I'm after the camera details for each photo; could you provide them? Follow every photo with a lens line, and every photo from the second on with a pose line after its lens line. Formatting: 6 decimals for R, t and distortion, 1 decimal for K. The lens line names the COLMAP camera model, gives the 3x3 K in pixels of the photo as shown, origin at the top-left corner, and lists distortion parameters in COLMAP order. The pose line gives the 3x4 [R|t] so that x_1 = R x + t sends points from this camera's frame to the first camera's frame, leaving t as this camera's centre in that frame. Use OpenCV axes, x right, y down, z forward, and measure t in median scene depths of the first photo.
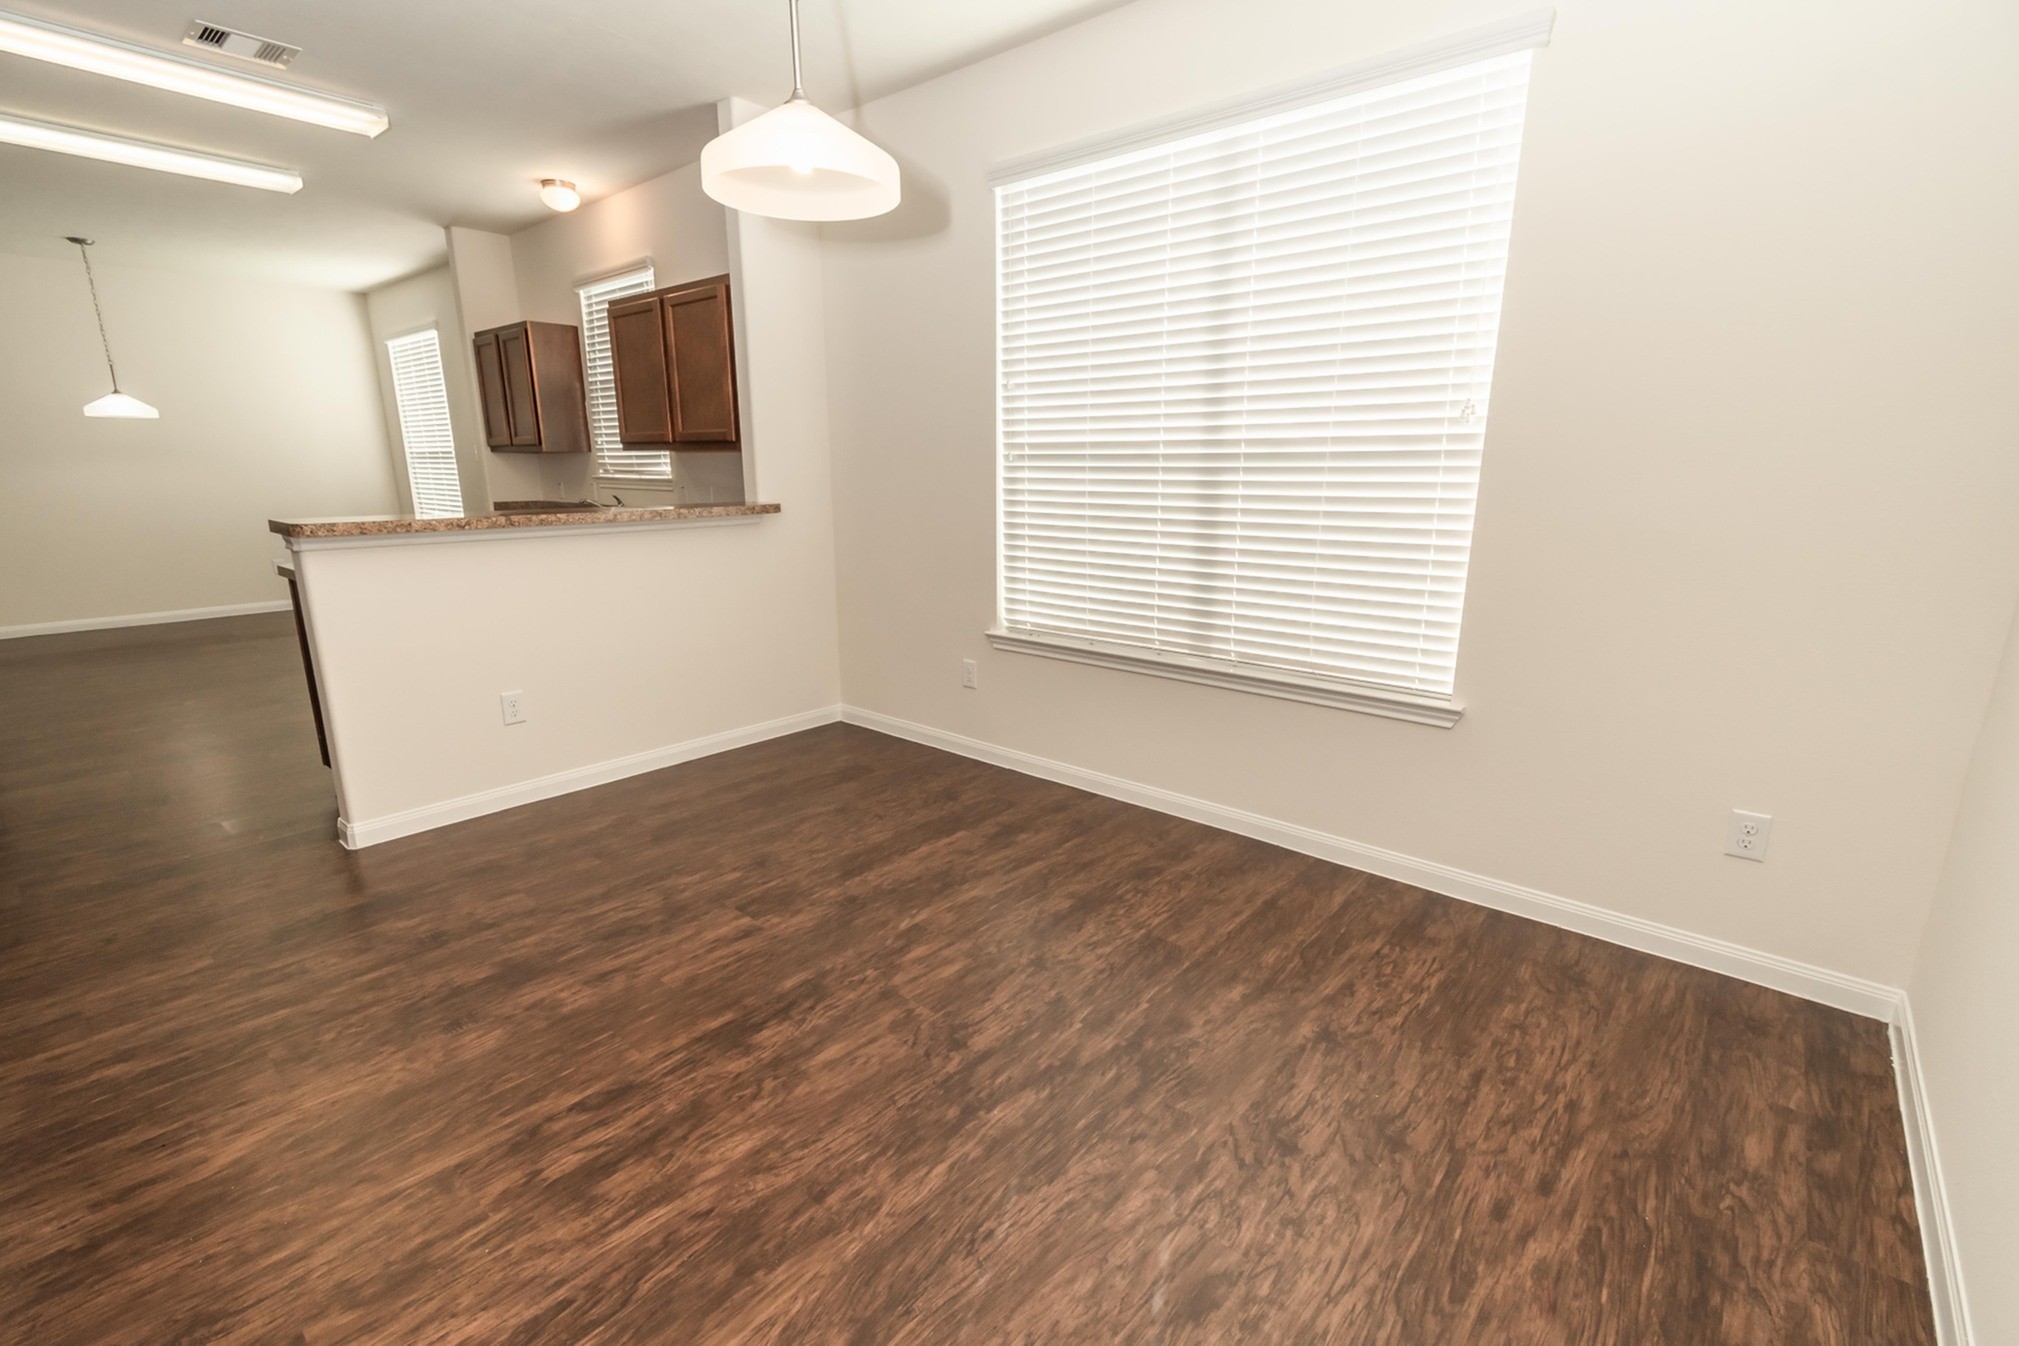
lens RADIAL K [[896.6, 0, 1010.8], [0, 896.6, 675.0], [0, 0, 1]] dist [0.003666, -0.000307]
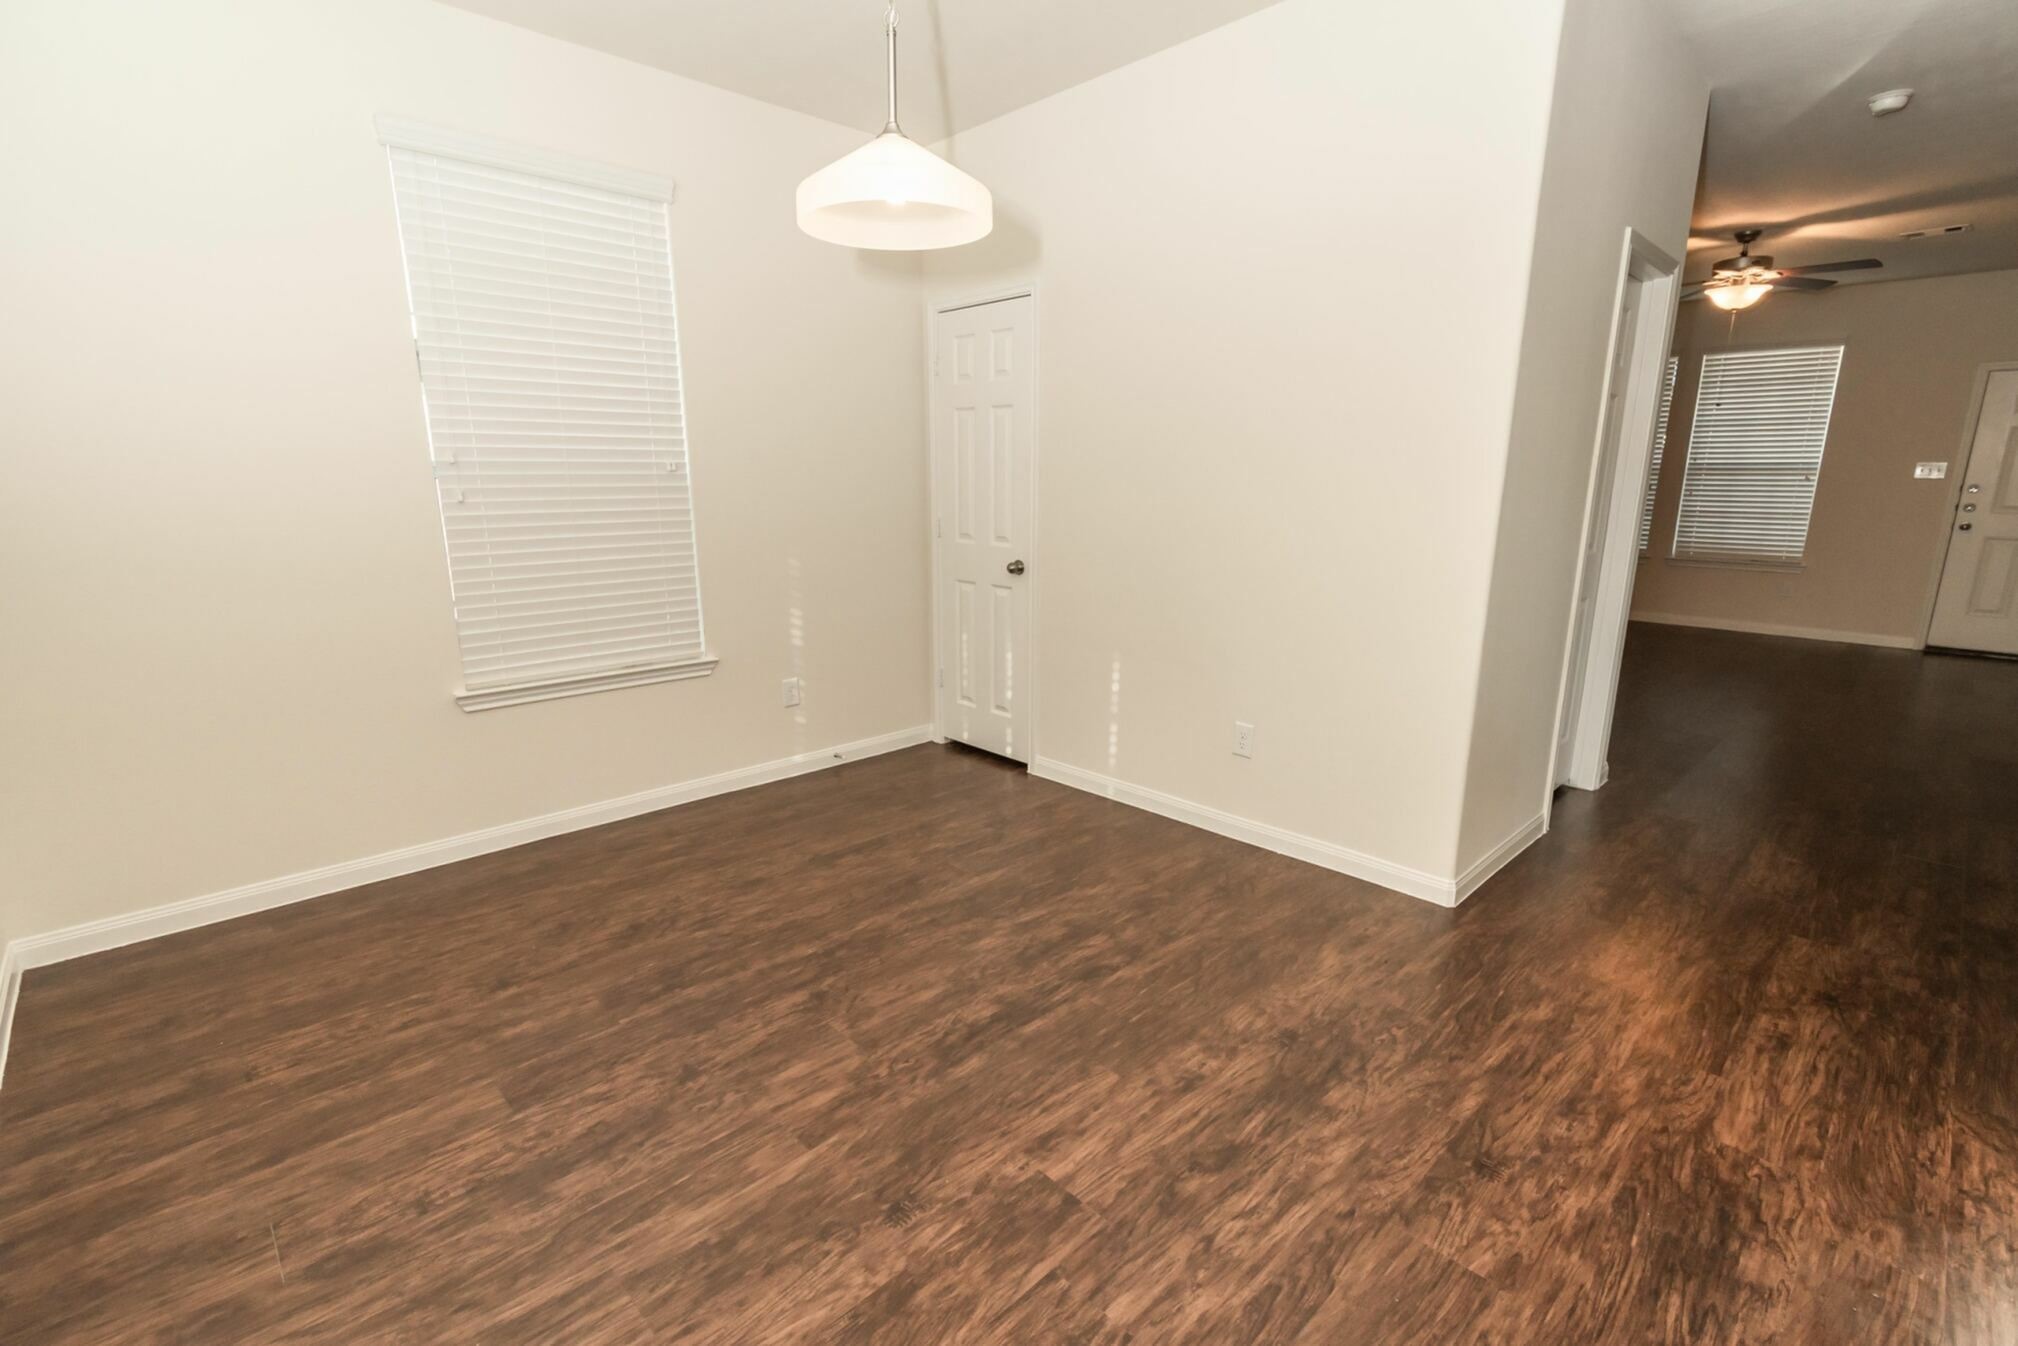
lens RADIAL K [[896.1, 0, 1005.1], [0, 896.1, 674.7], [0, 0, 1]] dist [0.003666, -0.000307]
pose [[-0.994885, -0.023022, 0.098360, -0.367060], [0.022841, 0.897204, 0.441026, -0.417005], [-0.098403, 0.441016, -0.892088, 1.671205]]
